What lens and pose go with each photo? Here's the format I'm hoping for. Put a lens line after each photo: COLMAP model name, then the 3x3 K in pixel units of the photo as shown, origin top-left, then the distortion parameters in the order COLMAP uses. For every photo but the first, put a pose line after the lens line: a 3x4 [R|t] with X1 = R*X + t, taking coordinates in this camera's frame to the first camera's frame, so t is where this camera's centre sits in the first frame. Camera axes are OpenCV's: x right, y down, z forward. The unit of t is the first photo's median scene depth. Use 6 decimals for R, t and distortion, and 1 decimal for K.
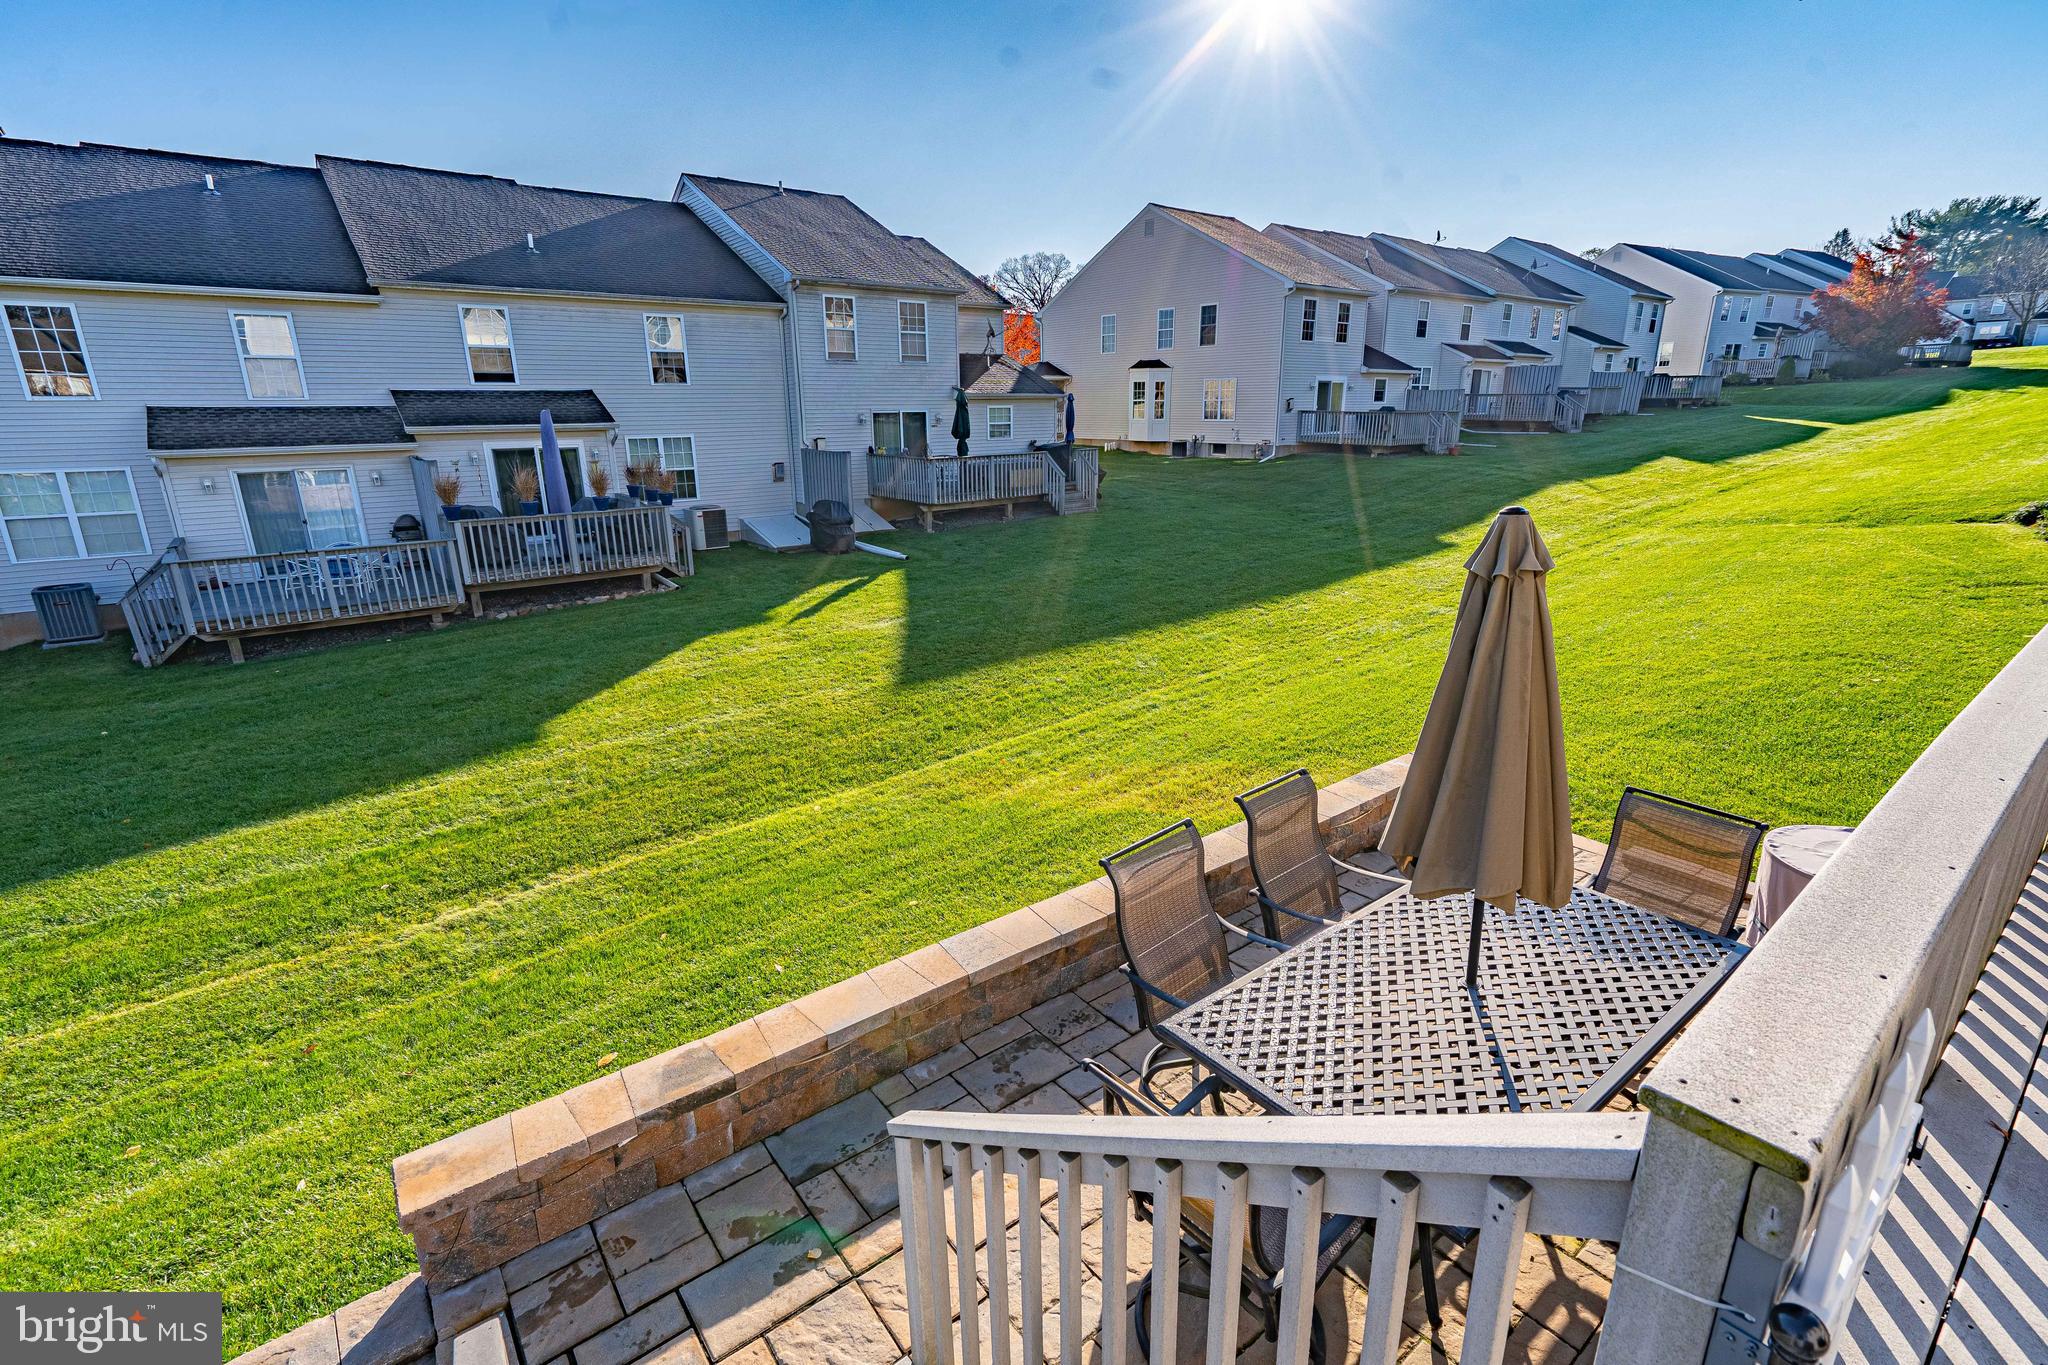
lens RADIAL K [[944.2, 0, 1021.4], [0, 944.2, 668.5], [0, 0, 1]] dist [-0.004383, 0.003026]
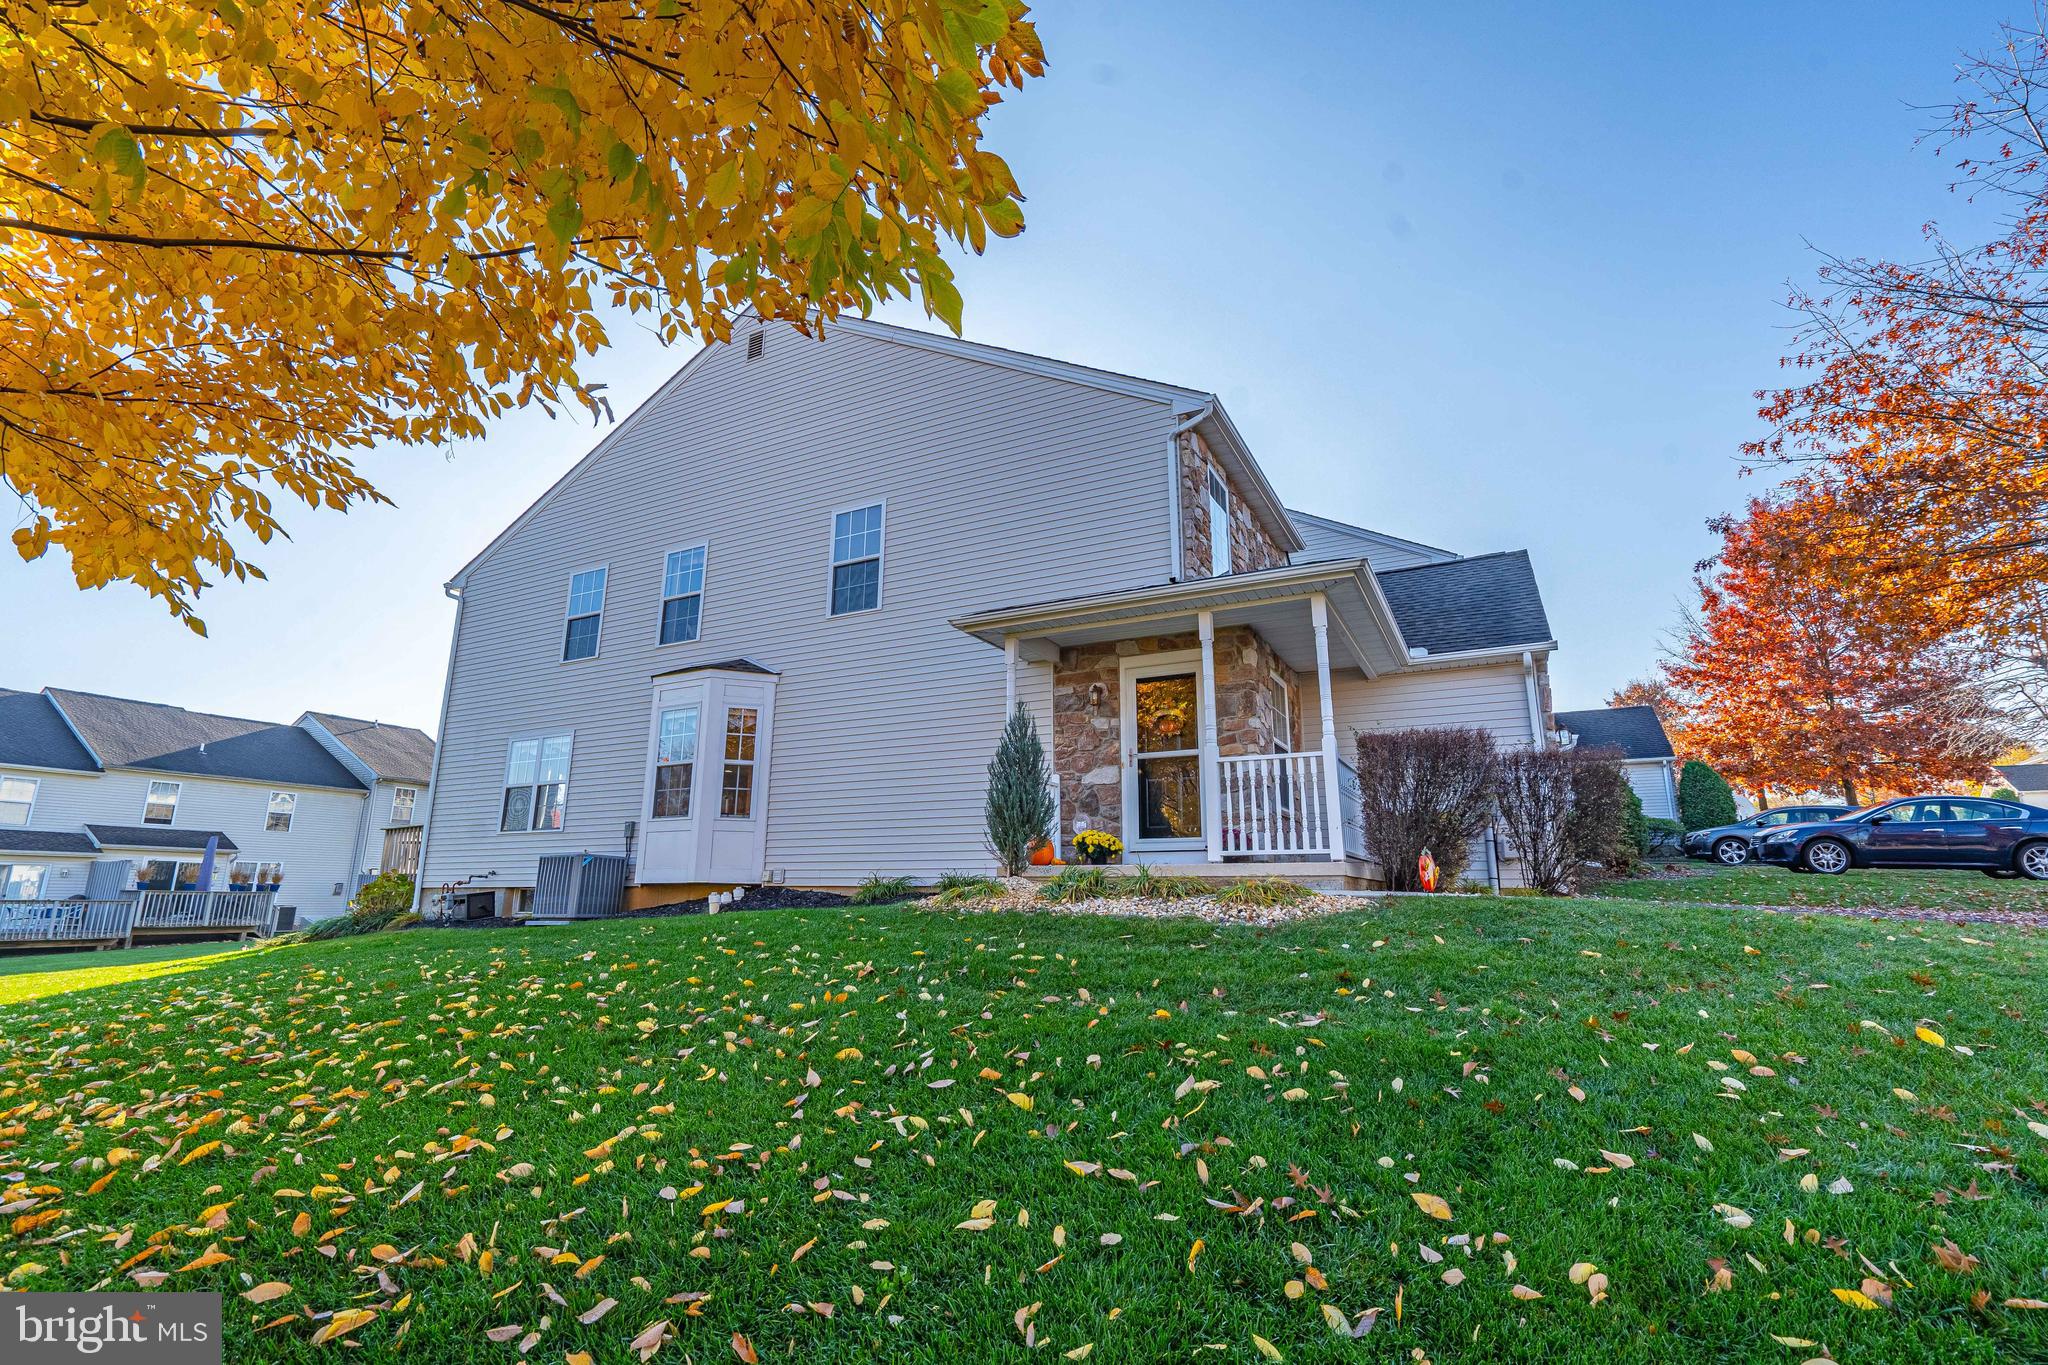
lens RADIAL K [[944.2, 0, 1037.7], [0, 944.2, 666.9], [0, 0, 1]] dist [-0.004383, 0.003026]
pose [[0.909171, 0.111835, 0.401125, 0.166916], [0.104922, 0.870665, -0.480556, 0.433118], [-0.402988, 0.478995, 0.779849, -1.096885]]
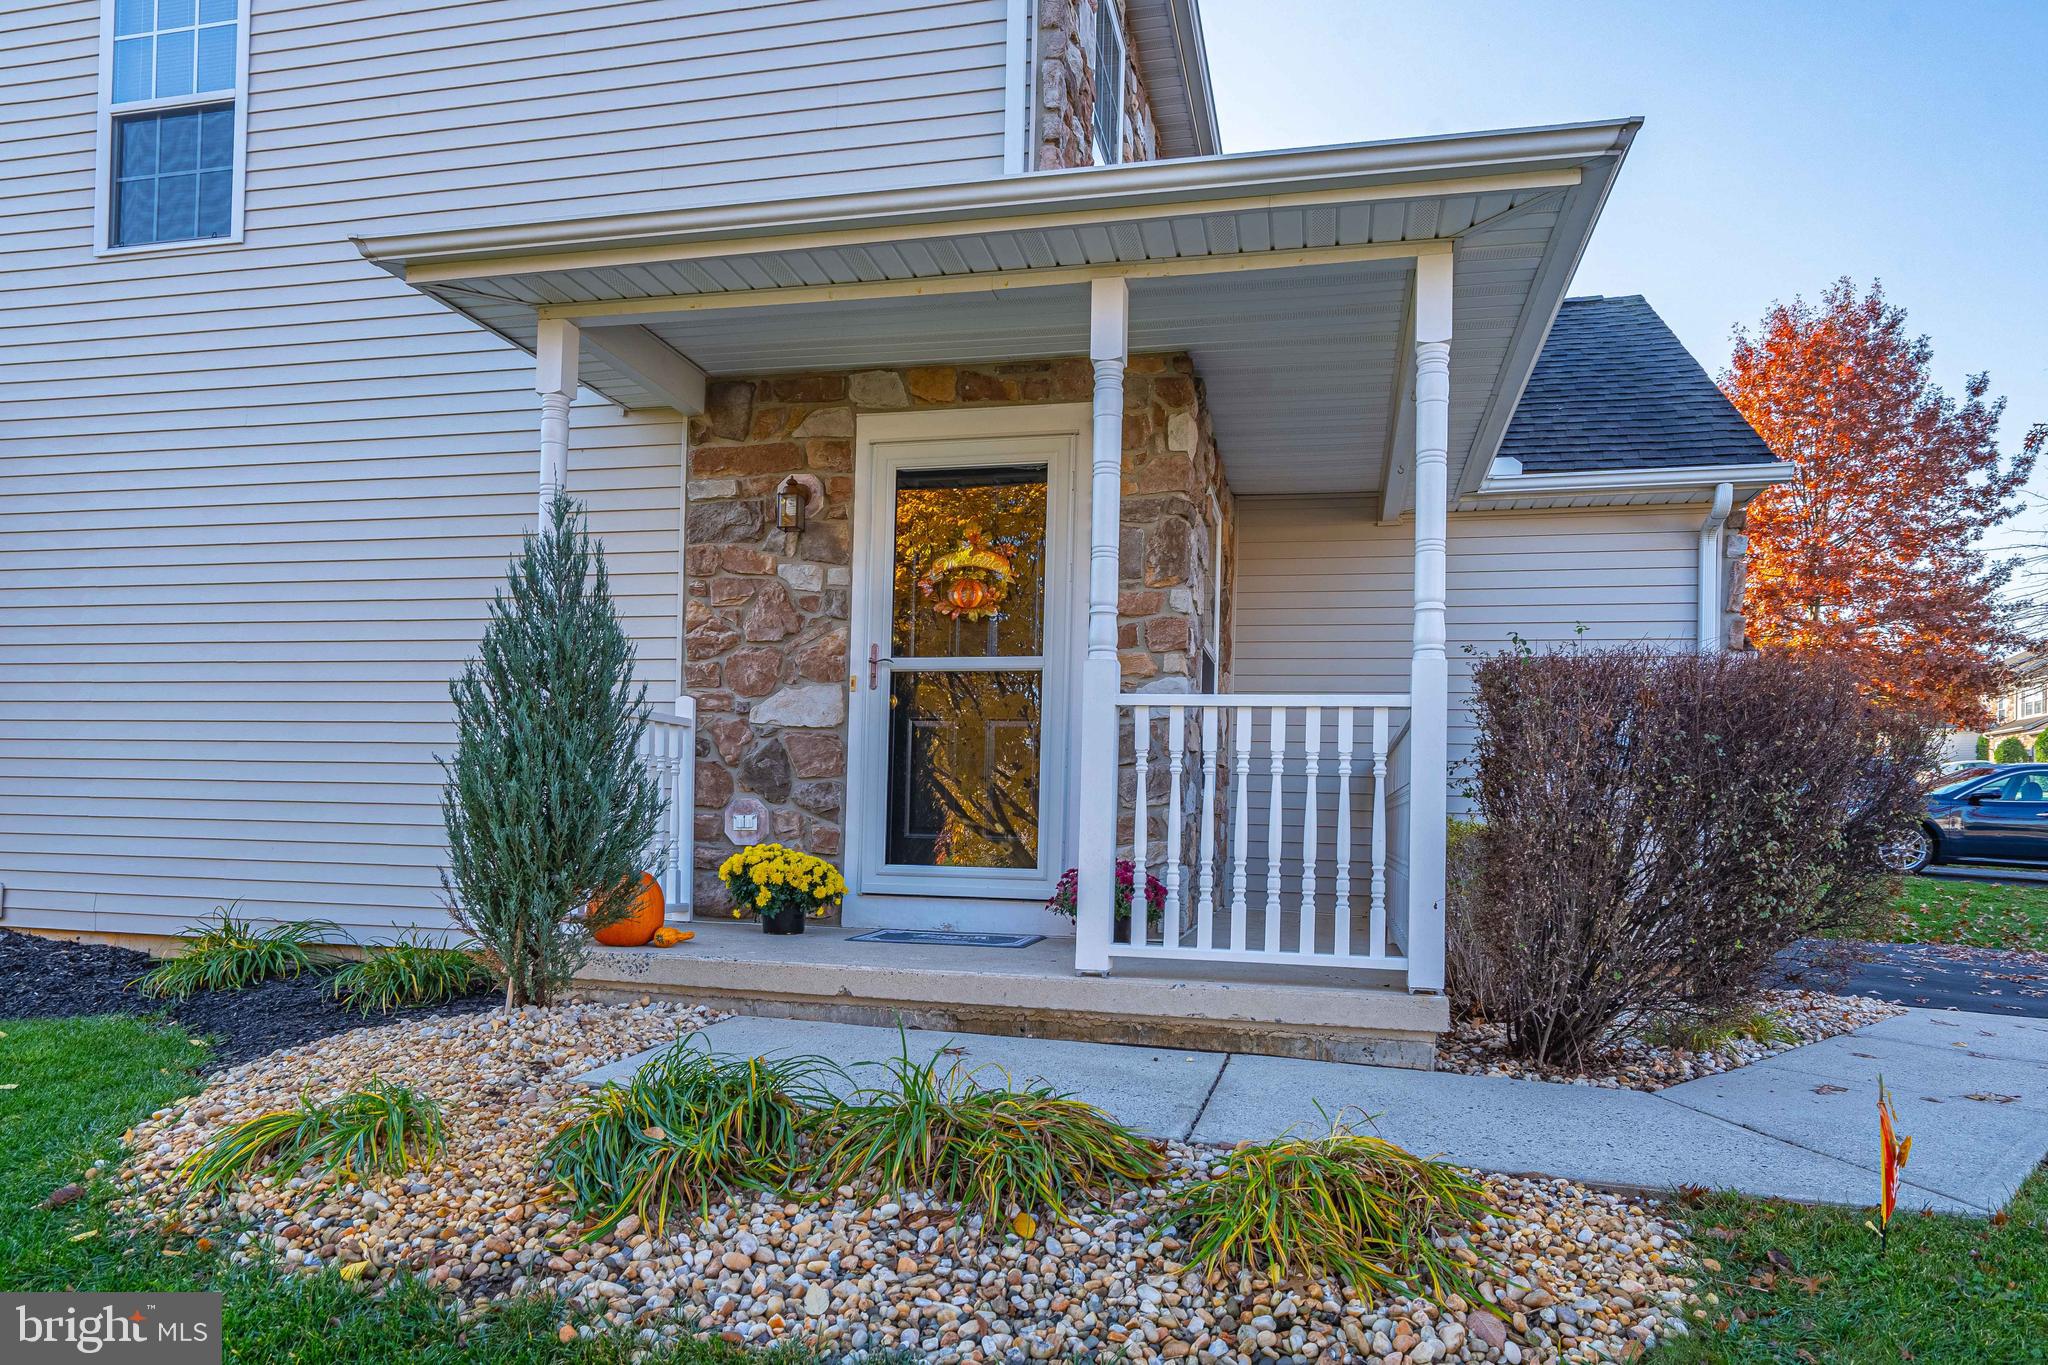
lens RADIAL K [[1315.6, 0, 1046.5], [0, 1315.6, 797.3], [0, 0, 1]] dist [-0.001203, -0.000401]
pose [[0.779794, 0.040768, 0.624708, 0.276988], [0.145511, 0.958745, -0.244201, 0.335913], [-0.608891, 0.281328, 0.741691, -0.918602]]
